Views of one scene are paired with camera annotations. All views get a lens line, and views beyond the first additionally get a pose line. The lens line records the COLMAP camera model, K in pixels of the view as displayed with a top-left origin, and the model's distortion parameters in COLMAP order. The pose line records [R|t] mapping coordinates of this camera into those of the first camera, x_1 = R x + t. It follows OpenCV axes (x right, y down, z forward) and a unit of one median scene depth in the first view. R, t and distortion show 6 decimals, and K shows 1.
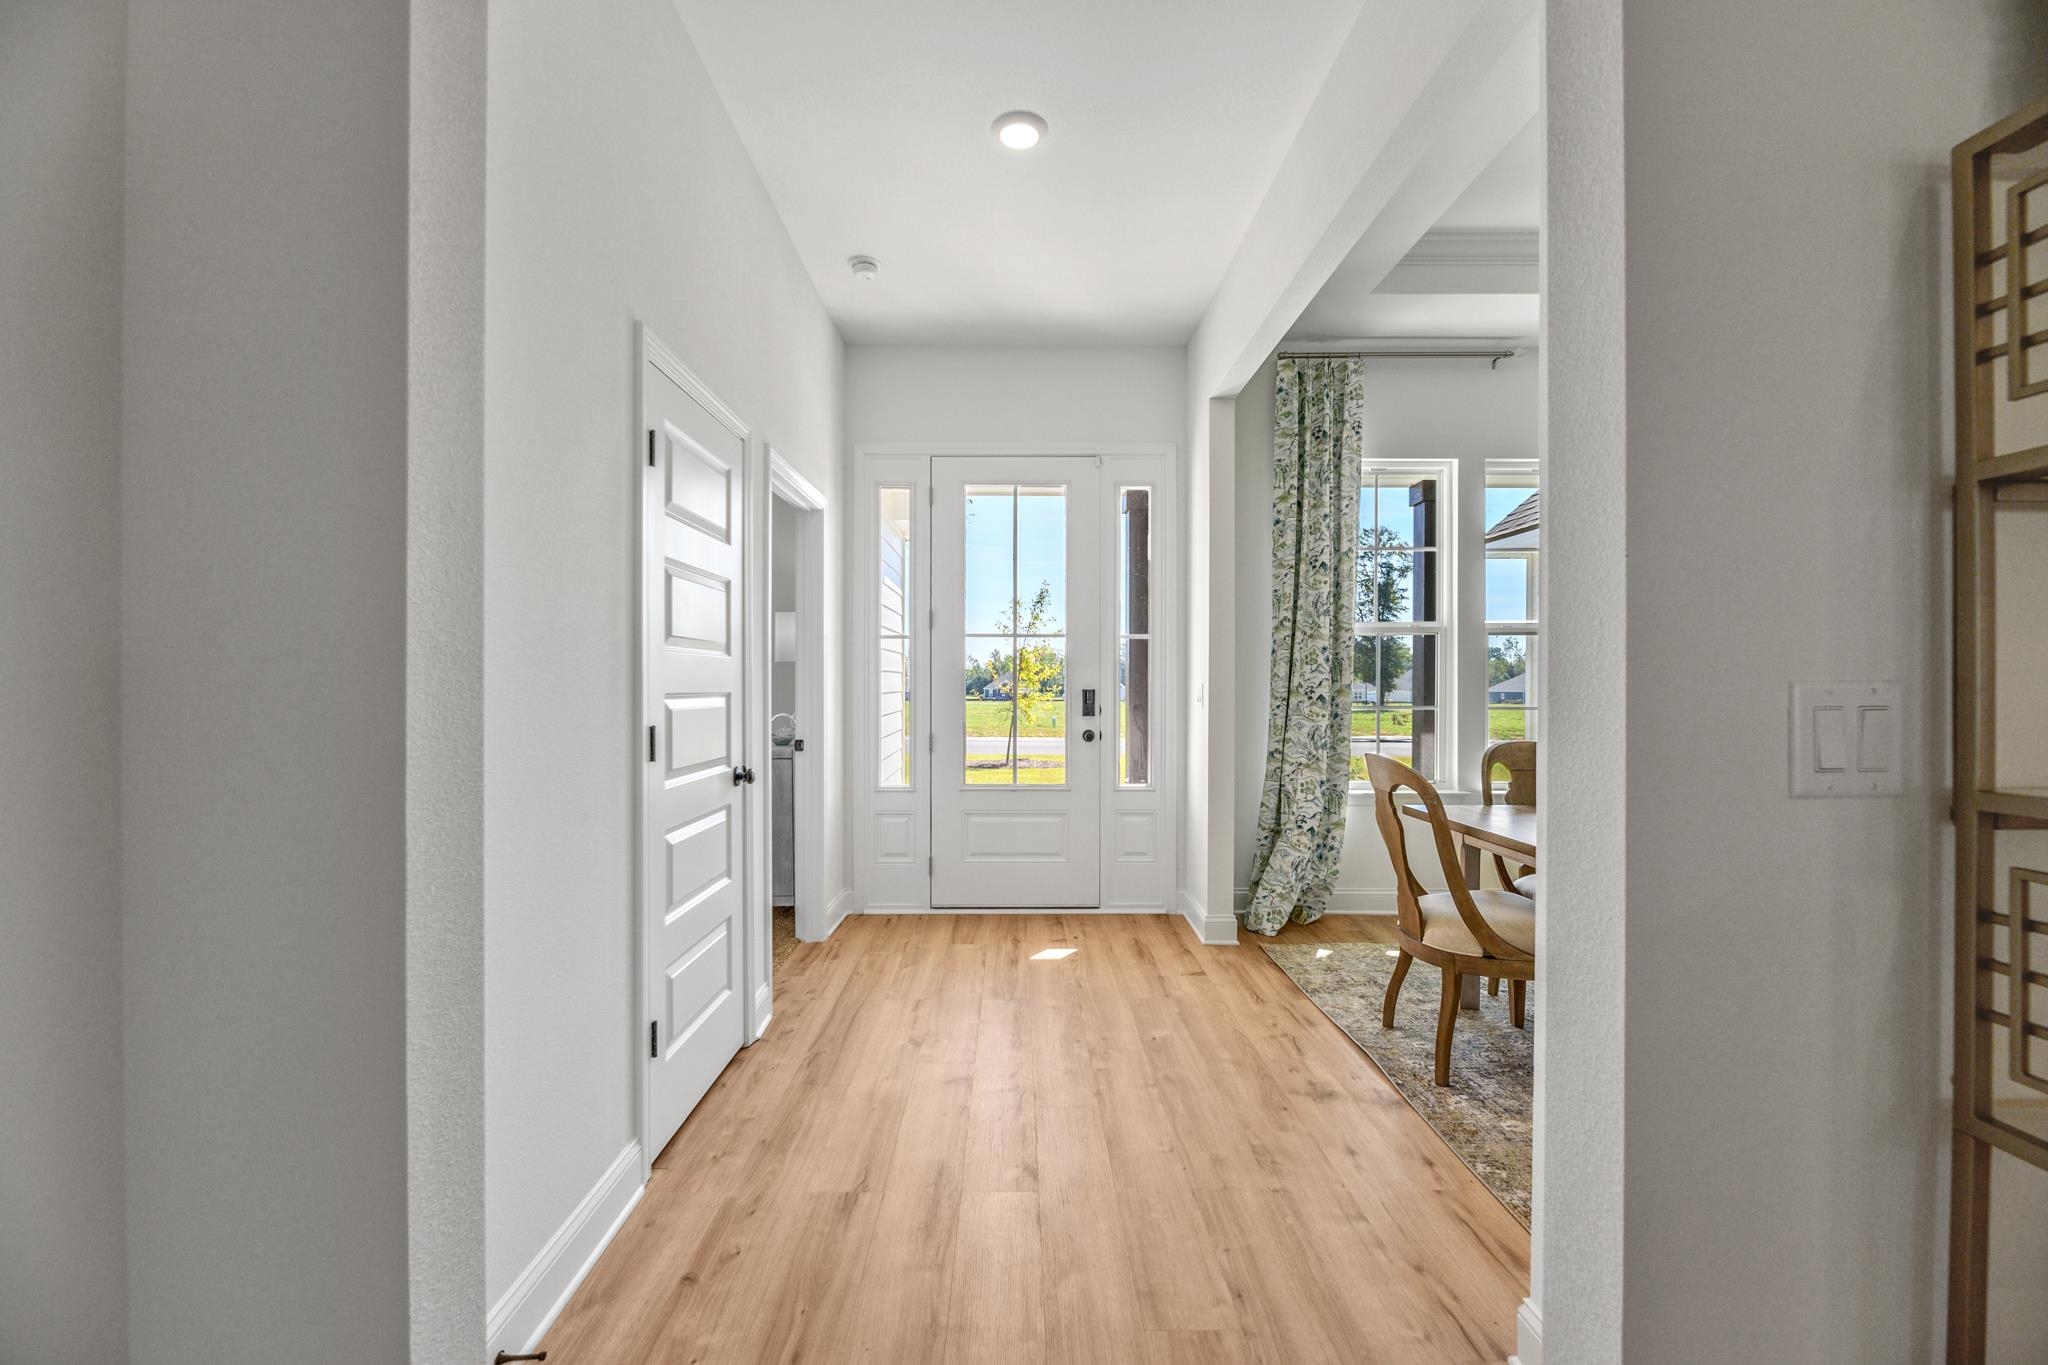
lens RADIAL K [[827.5, 0, 1016.7], [0, 827.5, 685.4], [0, 0, 1]] dist [-0.001983, -0.003268]
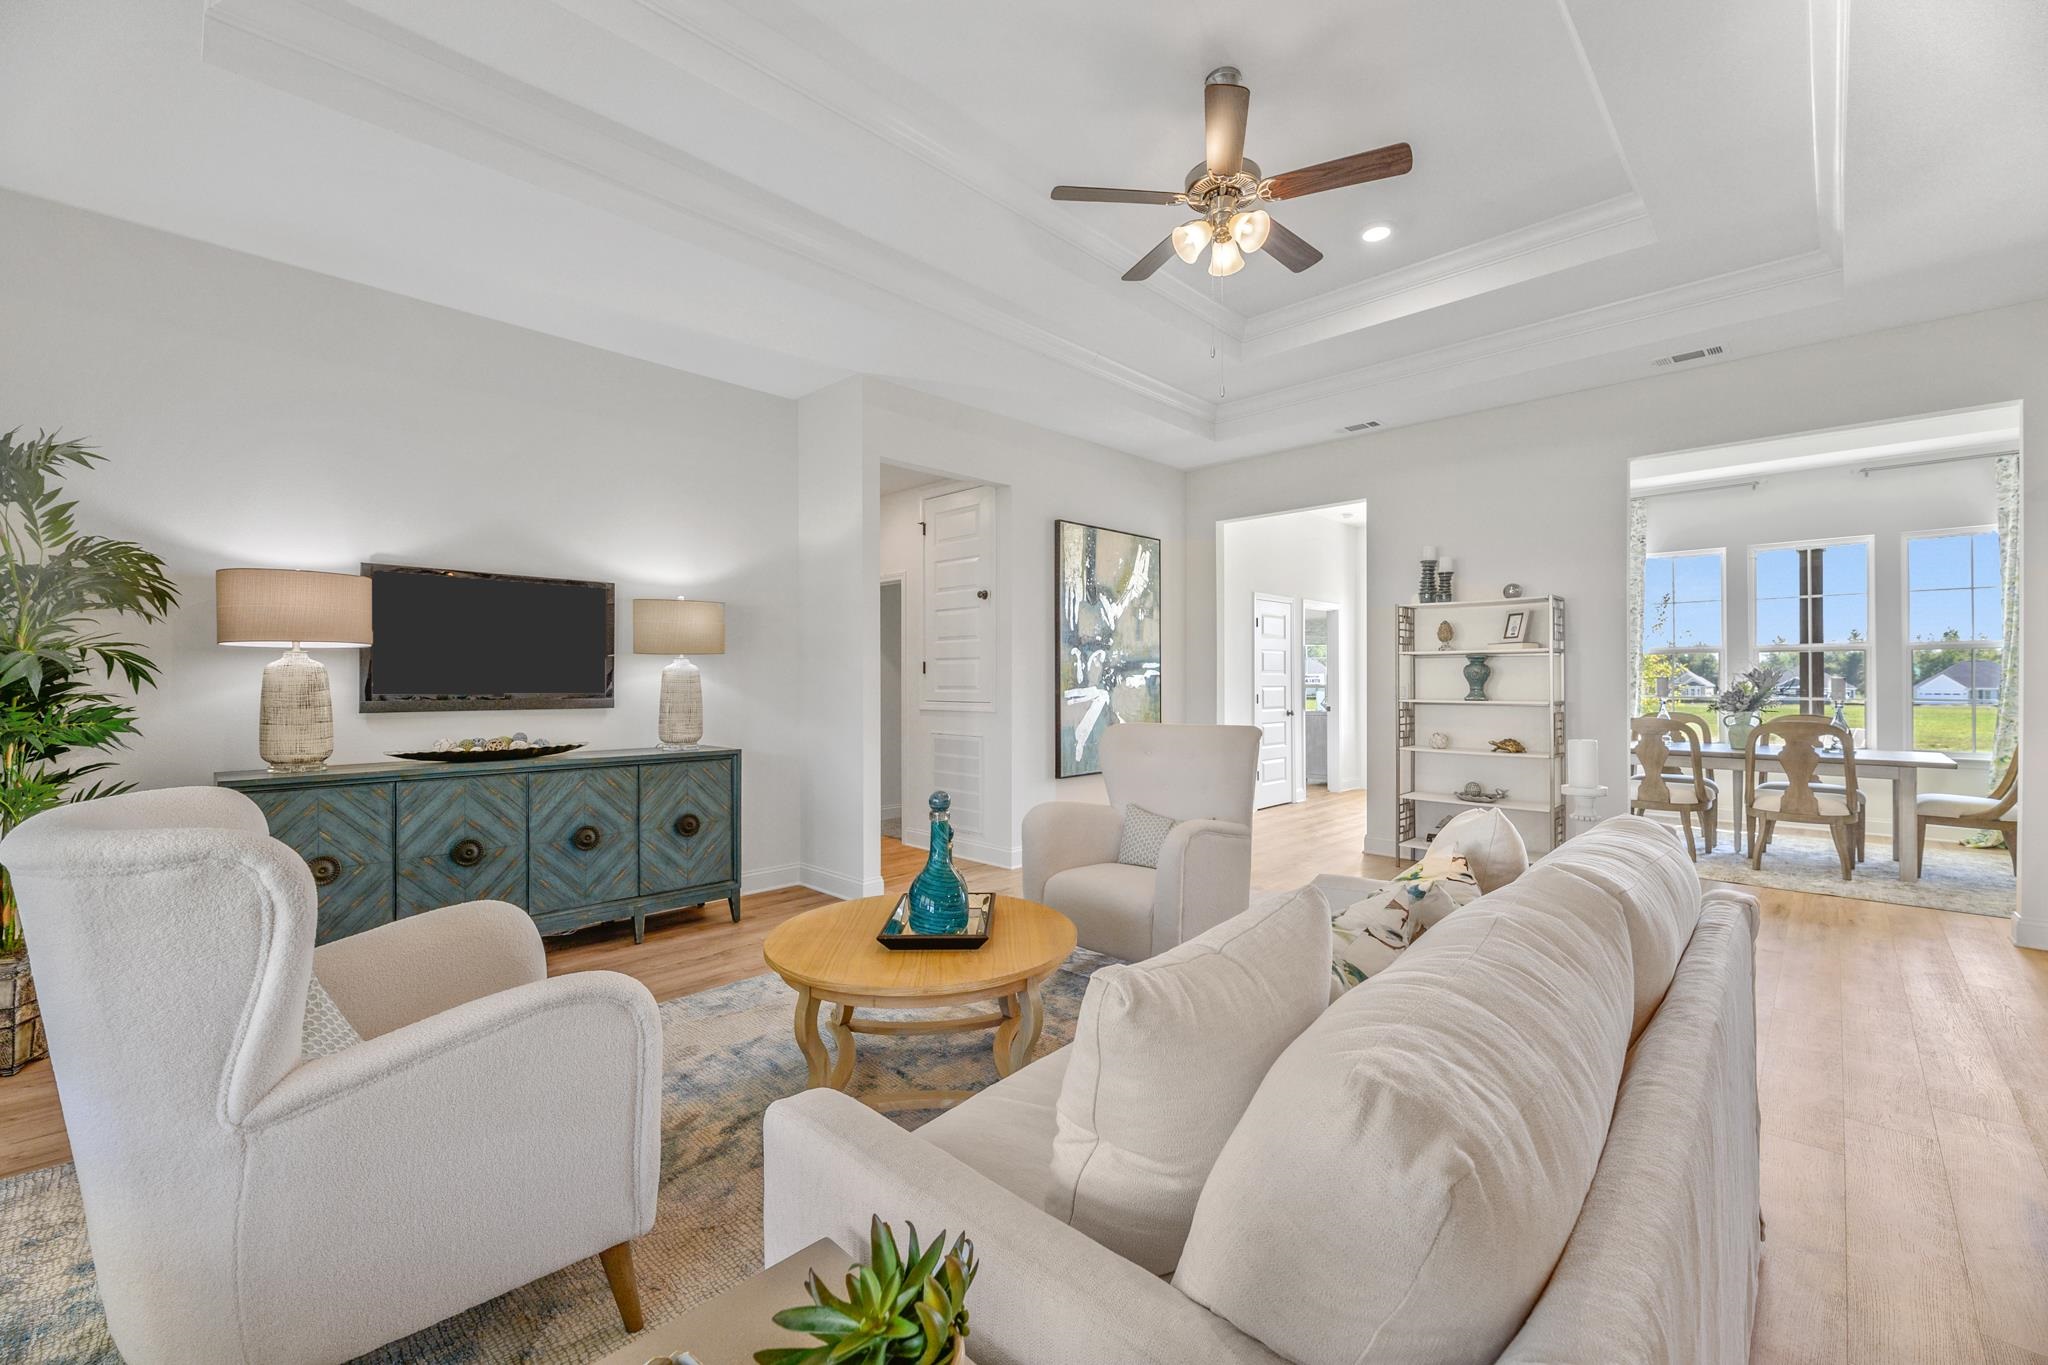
lens RADIAL K [[827.5, 0, 1013.5], [0, 827.5, 674.9], [0, 0, 1]] dist [-0.001983, -0.003268]
pose [[0.709483, -0.007258, -0.704685, 0.792201], [-0.000562, 0.999941, -0.010864, 0.000893], [0.704722, 0.008104, 0.709437, -1.368166]]
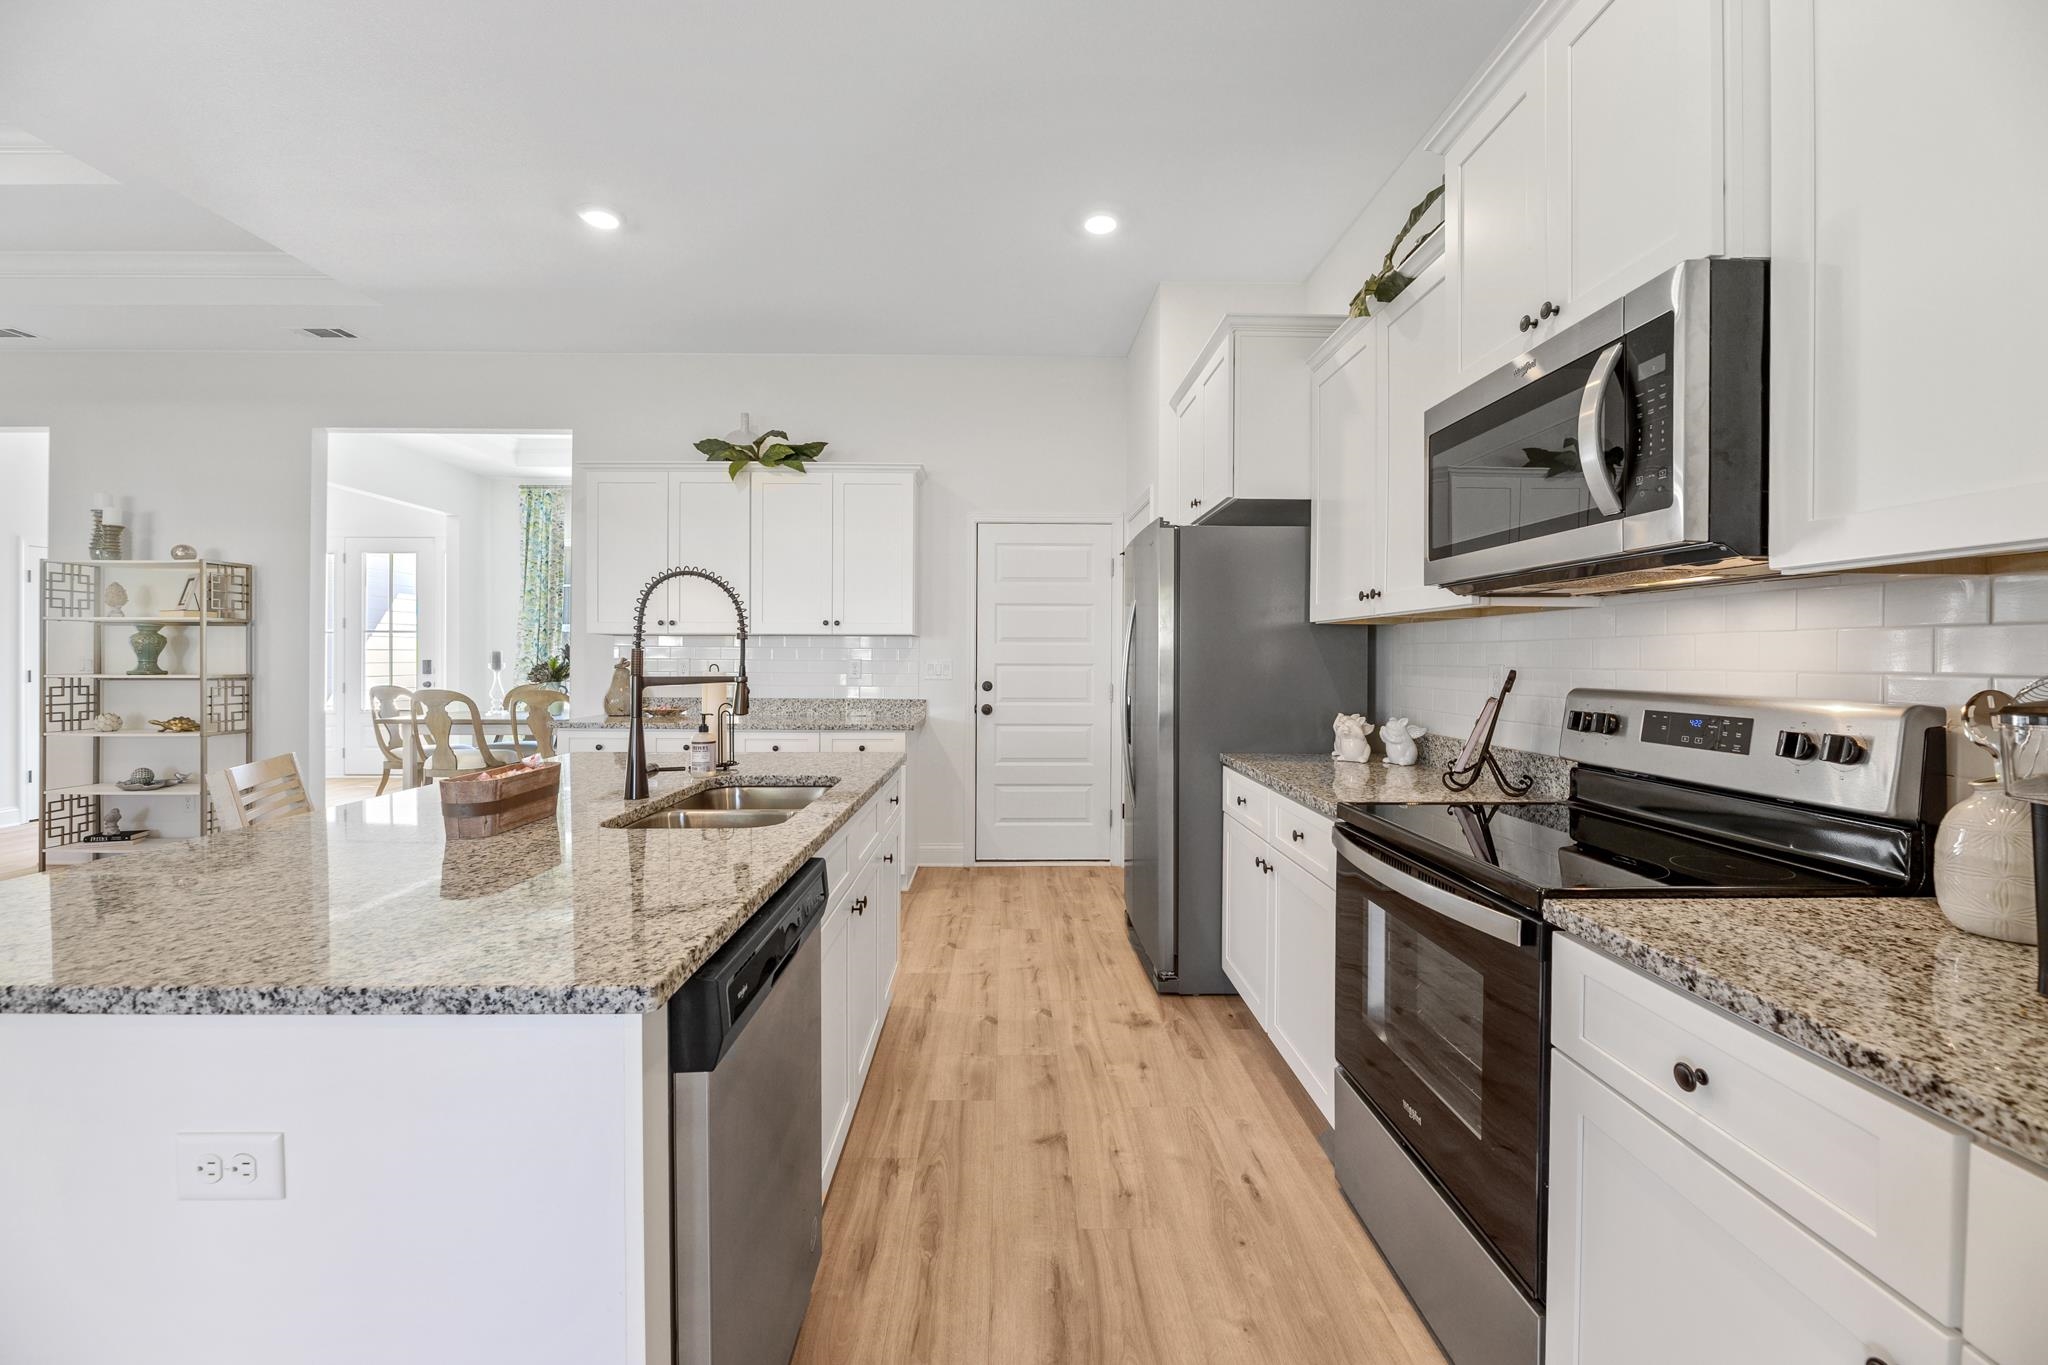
lens RADIAL K [[827.5, 0, 1021.1], [0, 827.5, 663.9], [0, 0, 1]] dist [-0.001983, -0.003268]
pose [[0.999947, 0.001351, 0.010173, 1.649705], [-0.001386, 0.999993, 0.003391, 0.005780], [-0.010168, -0.003405, 0.999943, -1.060265]]
